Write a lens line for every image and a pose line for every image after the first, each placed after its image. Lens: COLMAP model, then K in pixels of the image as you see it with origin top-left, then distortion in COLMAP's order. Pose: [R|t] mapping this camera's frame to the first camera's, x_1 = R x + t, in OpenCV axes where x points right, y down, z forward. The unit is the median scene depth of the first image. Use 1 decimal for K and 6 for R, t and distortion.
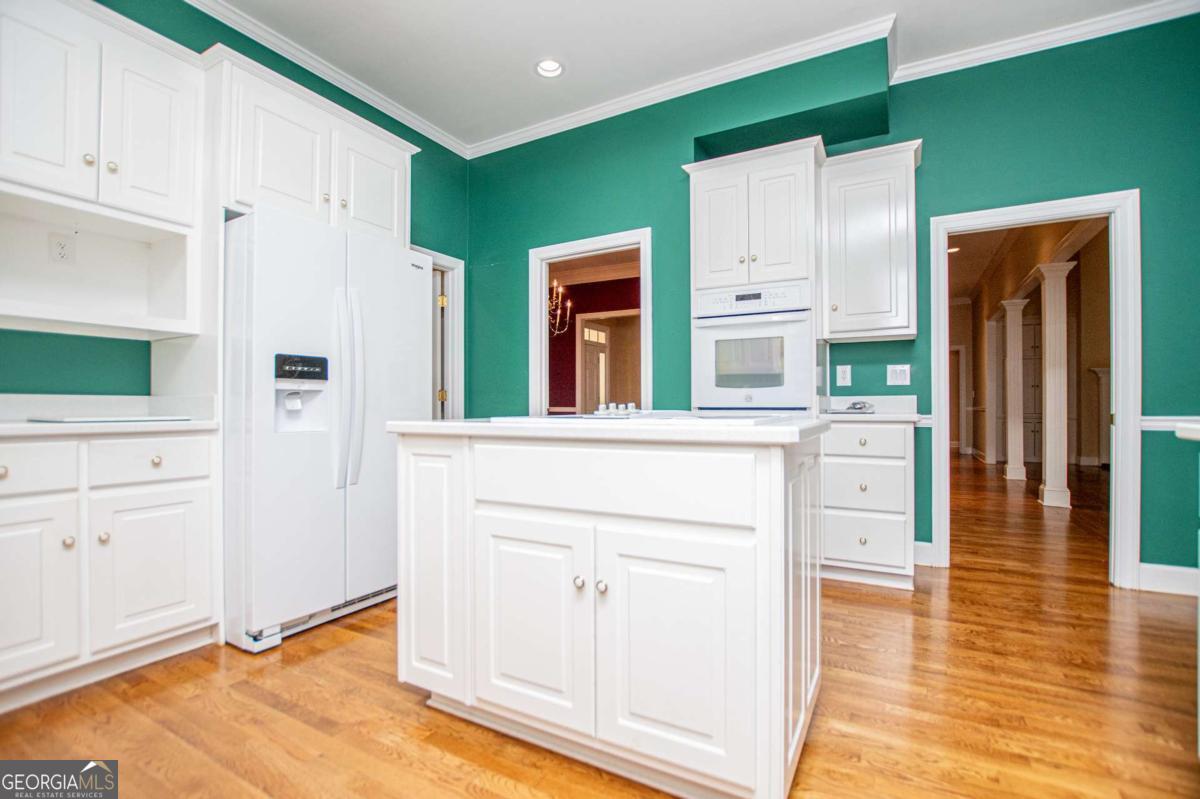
lens RADIAL K [[537.4, 0, 605.6], [0, 537.4, 403.5], [0, 0, 1]] dist [-0.030043, 0.000749]
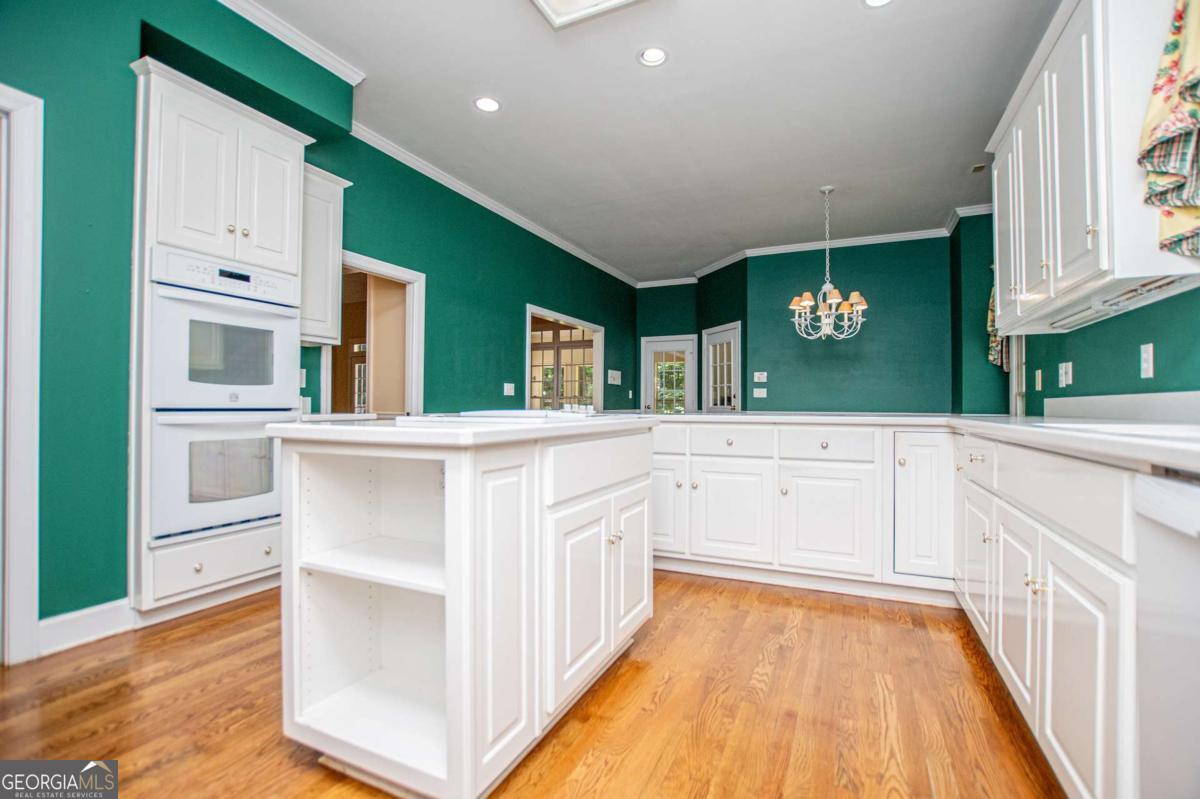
lens RADIAL K [[537.4, 0, 605.6], [0, 537.4, 403.5], [0, 0, 1]] dist [-0.030043, 0.000749]
pose [[-0.074521, 0.010188, 0.997167, -0.631455], [-0.009378, 0.999896, -0.010916, 0.003988], [-0.997175, -0.010165, -0.074418, 0.512081]]
